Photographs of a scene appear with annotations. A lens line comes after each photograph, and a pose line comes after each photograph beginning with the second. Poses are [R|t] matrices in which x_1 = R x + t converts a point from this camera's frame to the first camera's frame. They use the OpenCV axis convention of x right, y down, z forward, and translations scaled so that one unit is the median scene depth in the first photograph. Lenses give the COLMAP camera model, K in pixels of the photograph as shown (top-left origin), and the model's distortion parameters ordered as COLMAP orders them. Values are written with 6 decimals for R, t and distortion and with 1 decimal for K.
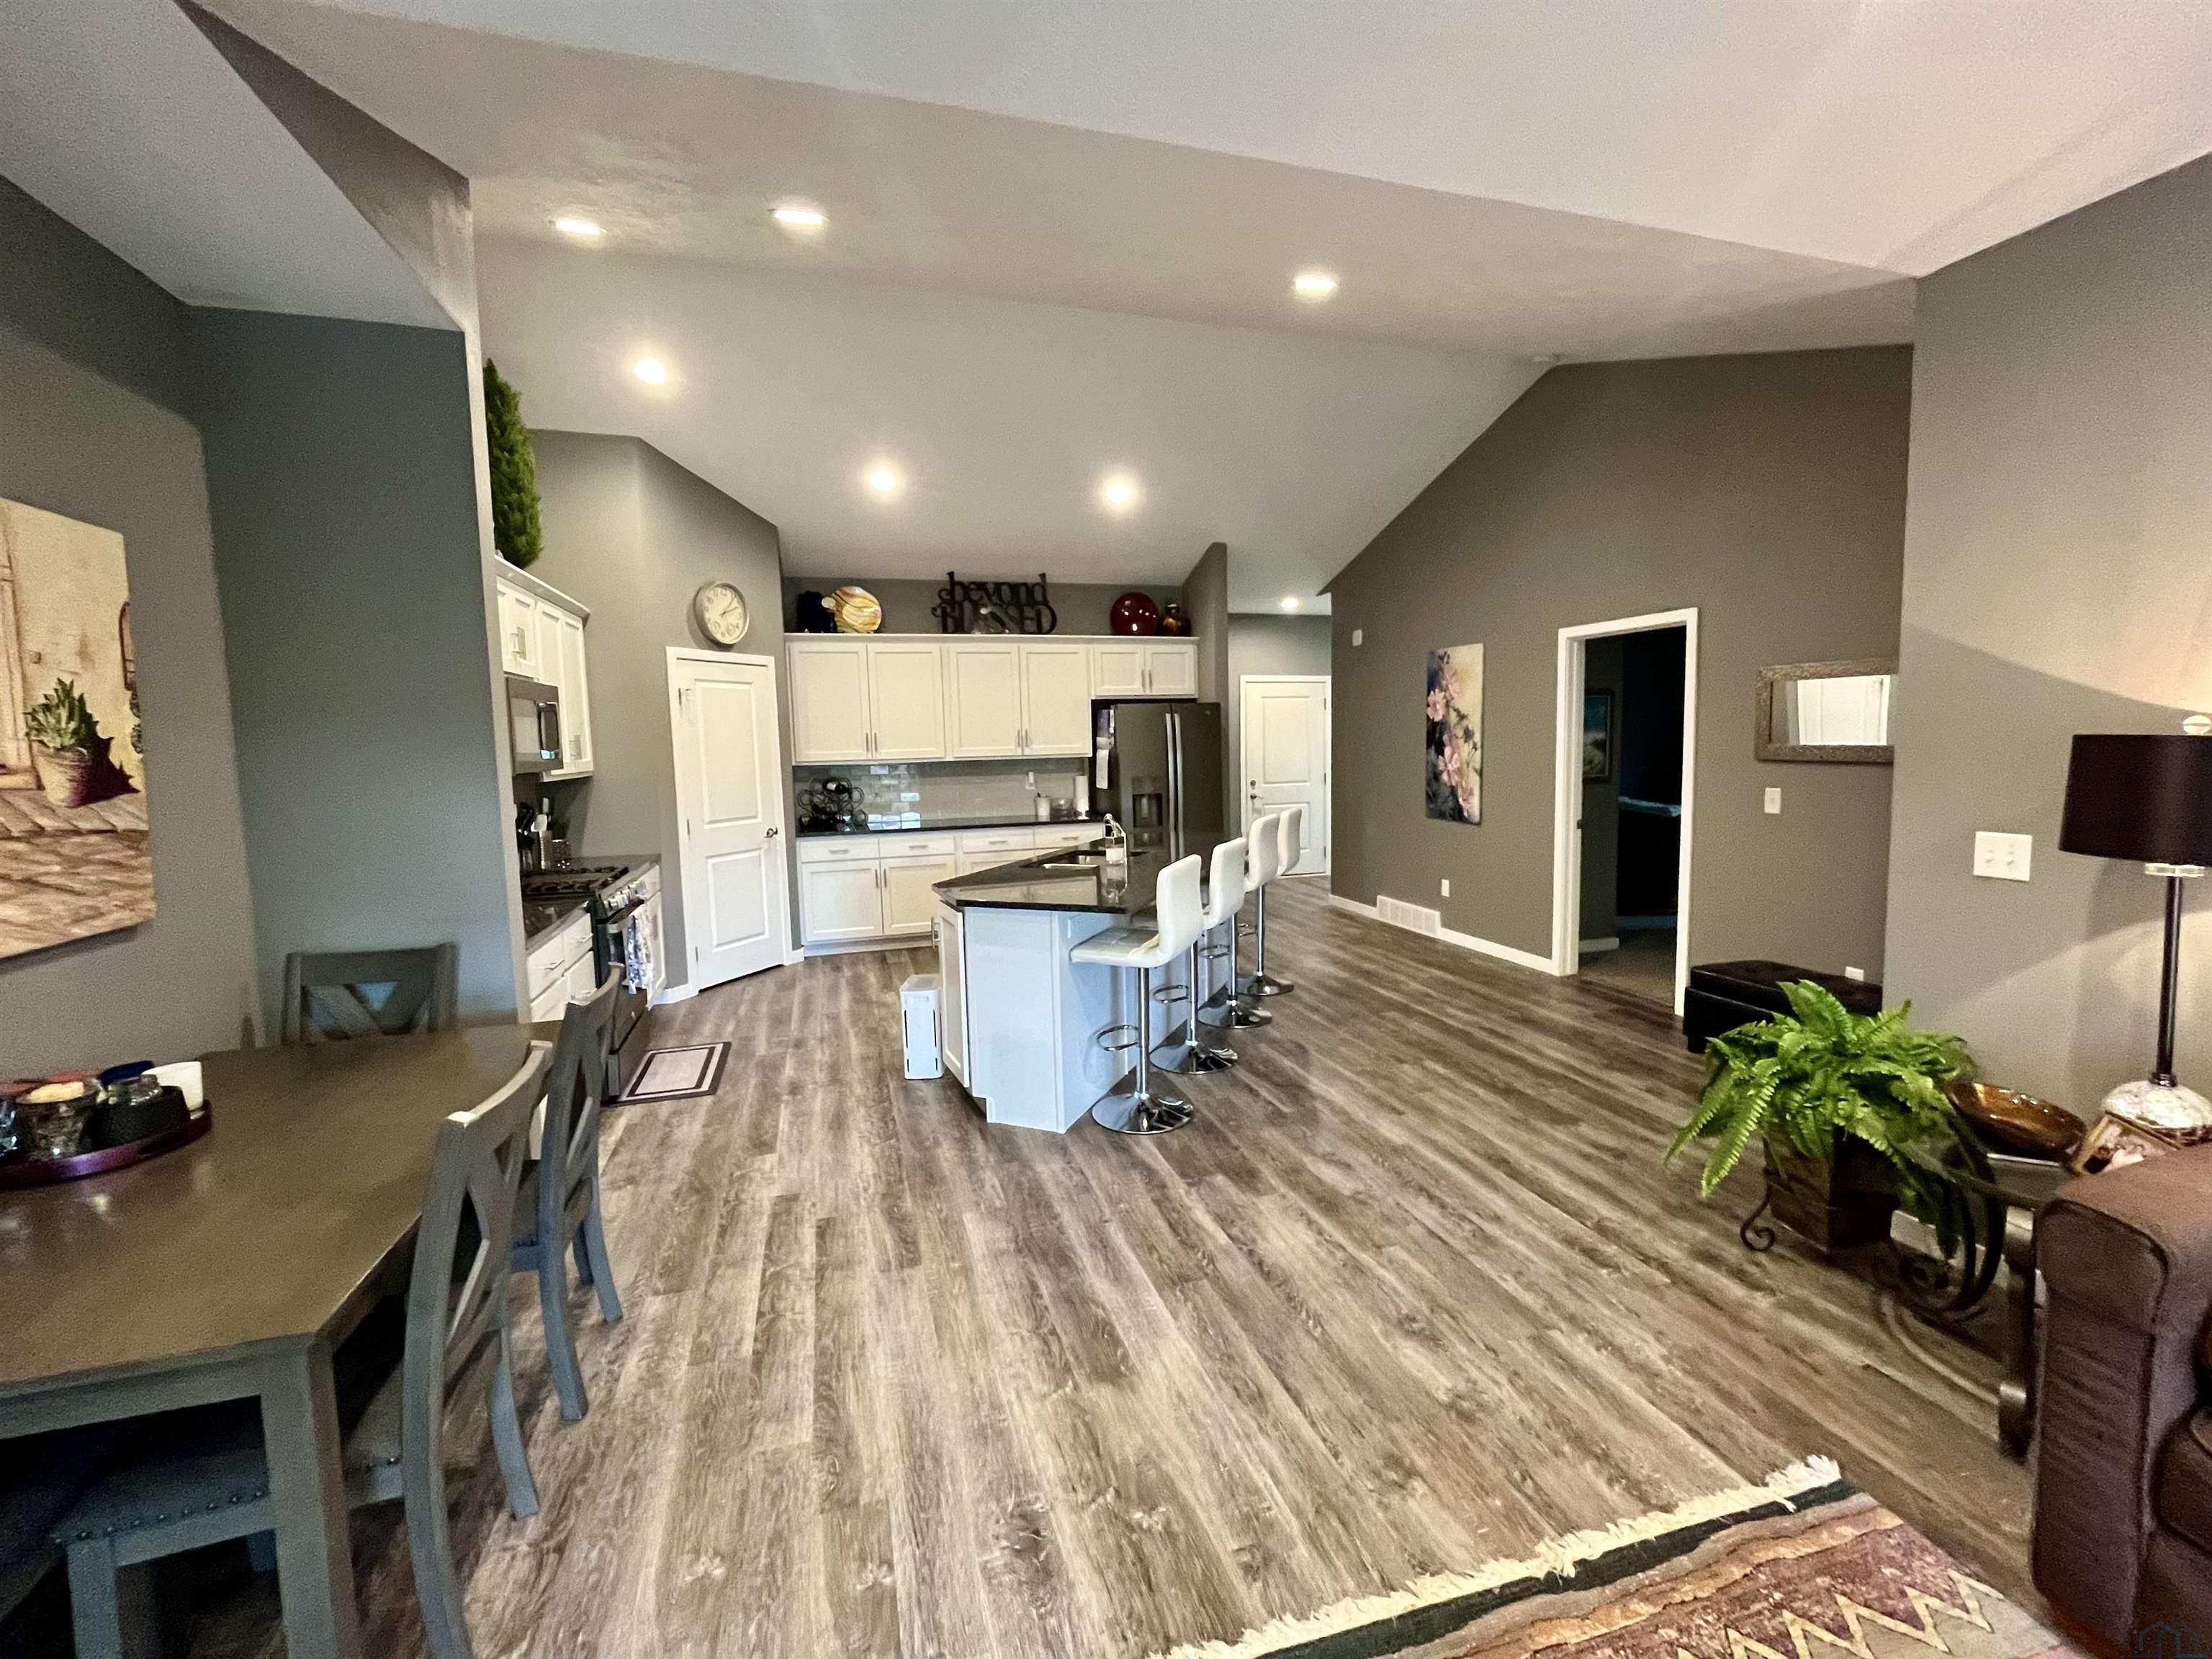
lens RADIAL K [[936.6, 0, 1106.0], [0, 936.6, 829.5], [0, 0, 1]] dist [-0.013507, -0.000294]
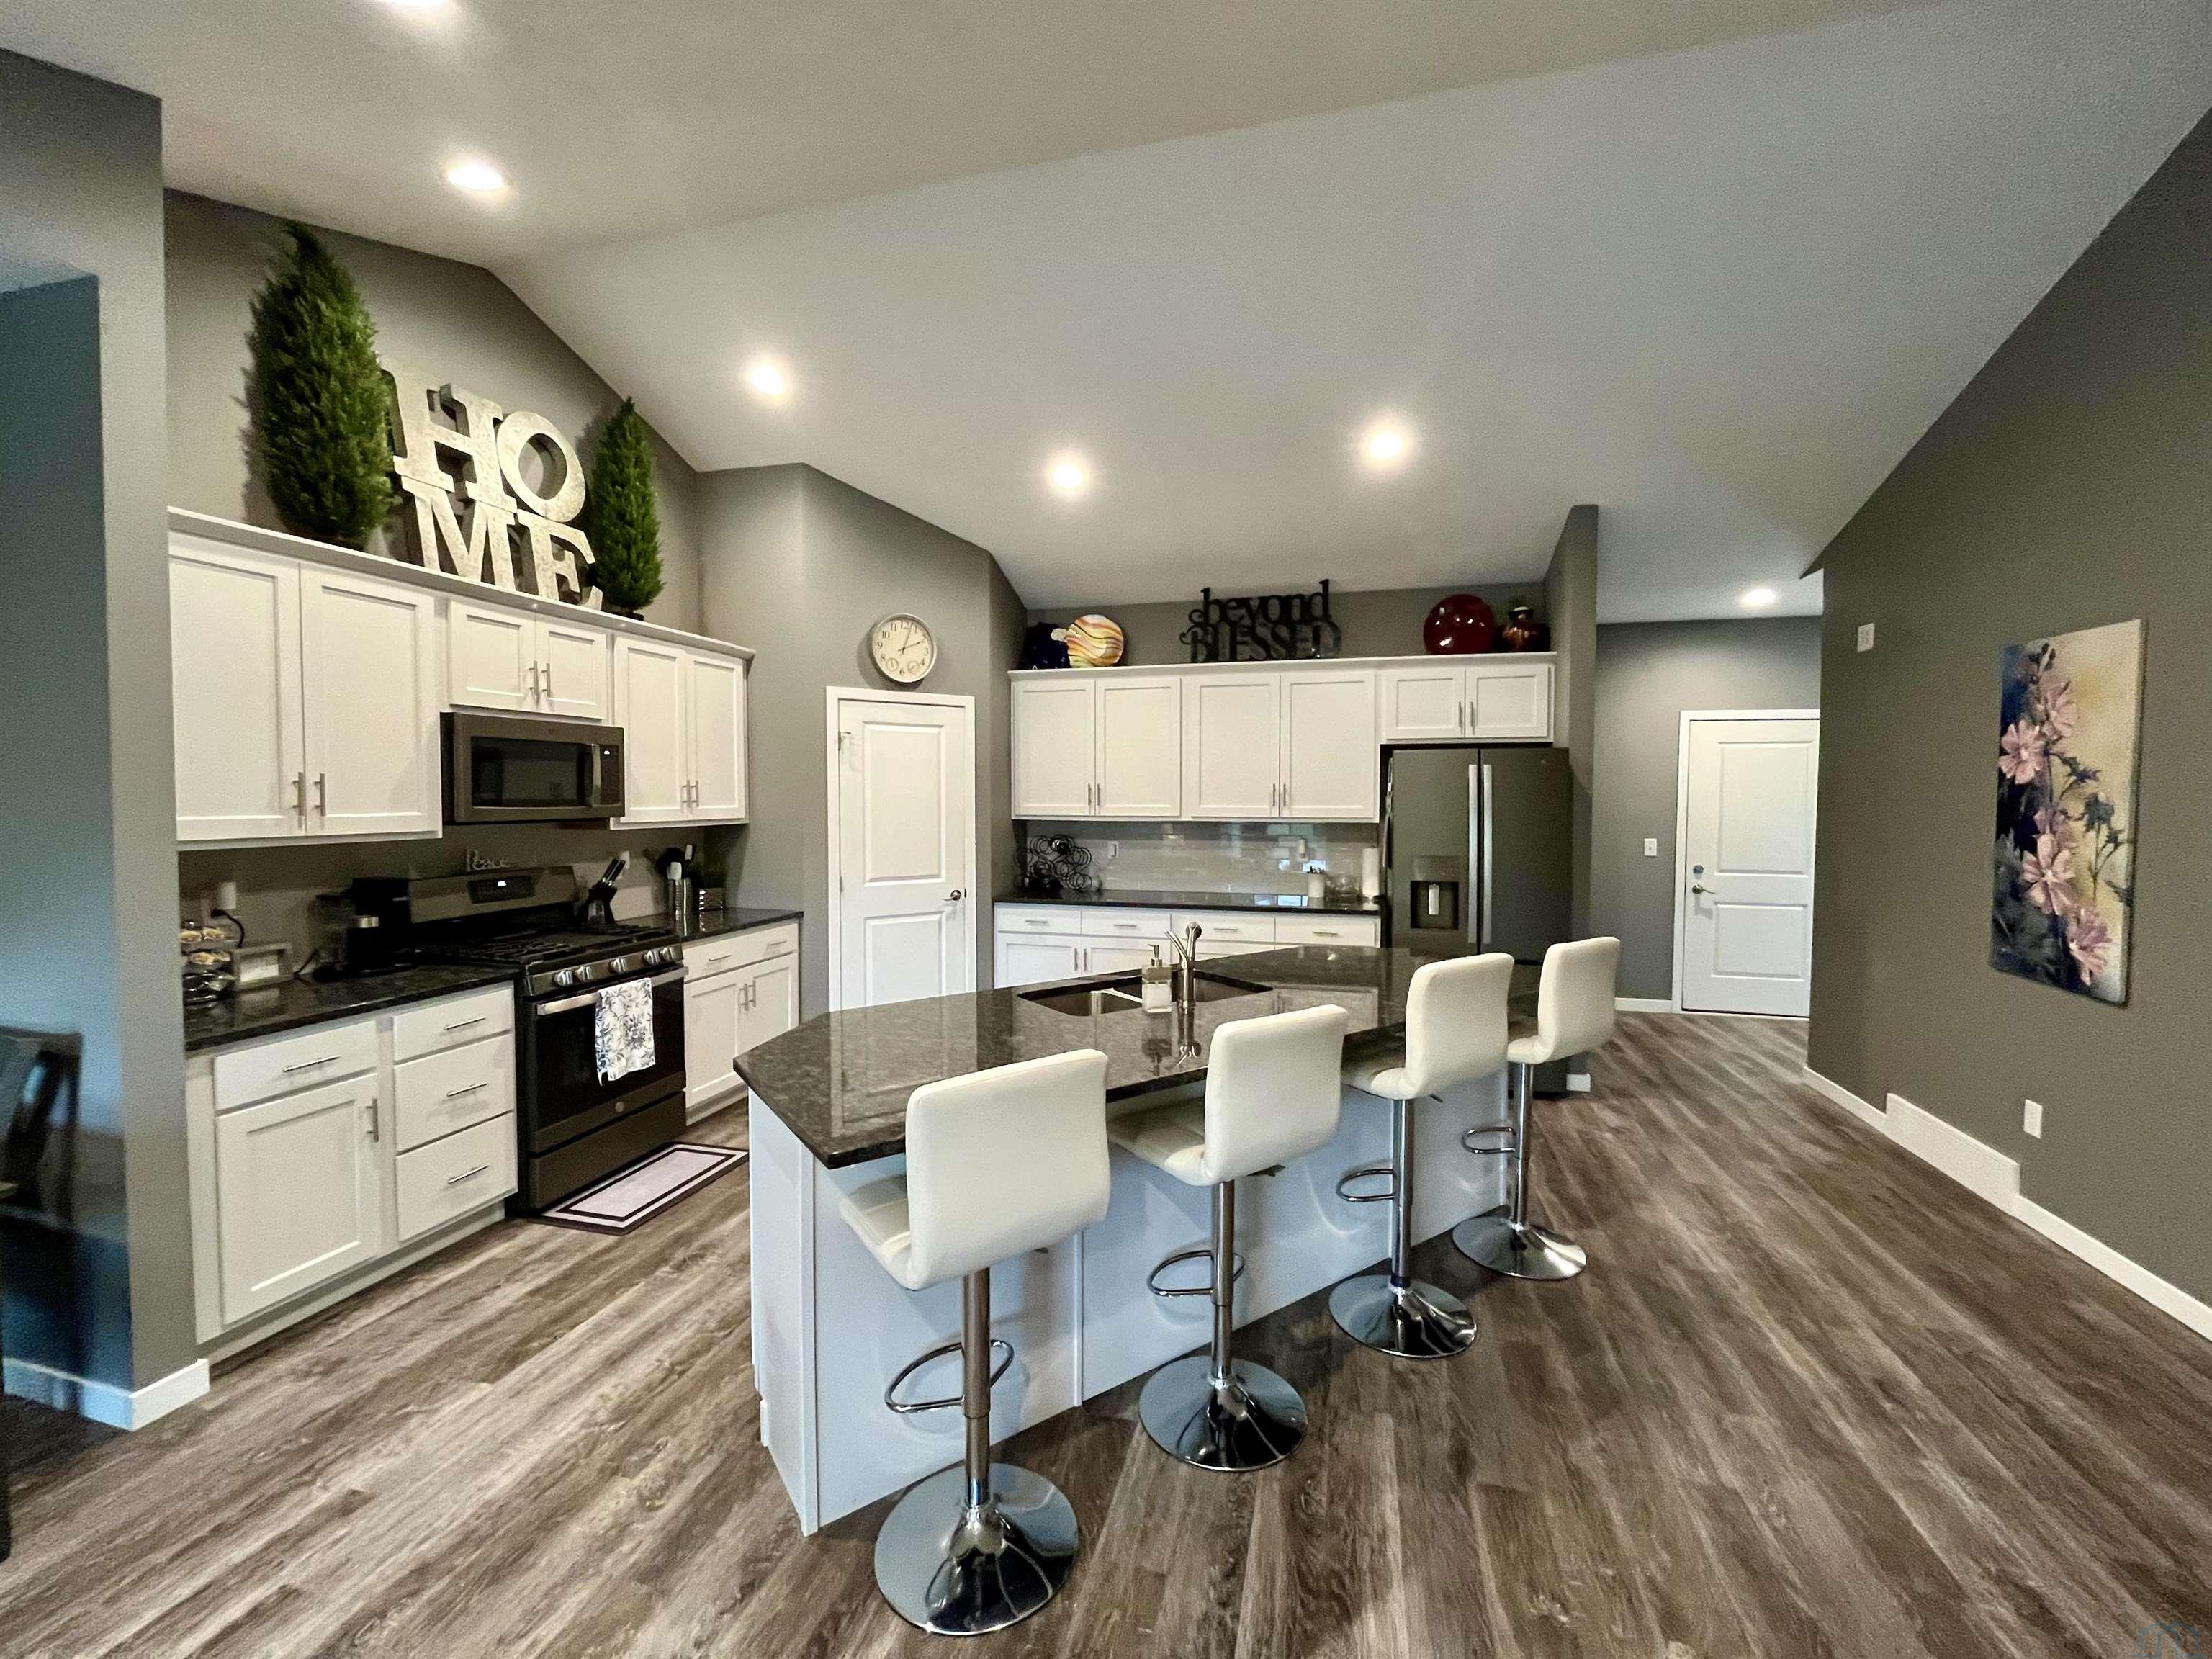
lens RADIAL K [[887.7, 0, 1106.0], [0, 887.7, 829.5], [0, 0, 1]] dist [-0.003960, -0.000055]
pose [[0.849507, 0.046320, -0.525540, 0.191856], [-0.072791, 0.996902, -0.029798, -0.041945], [0.522532, 0.063569, 0.850247, 0.347529]]
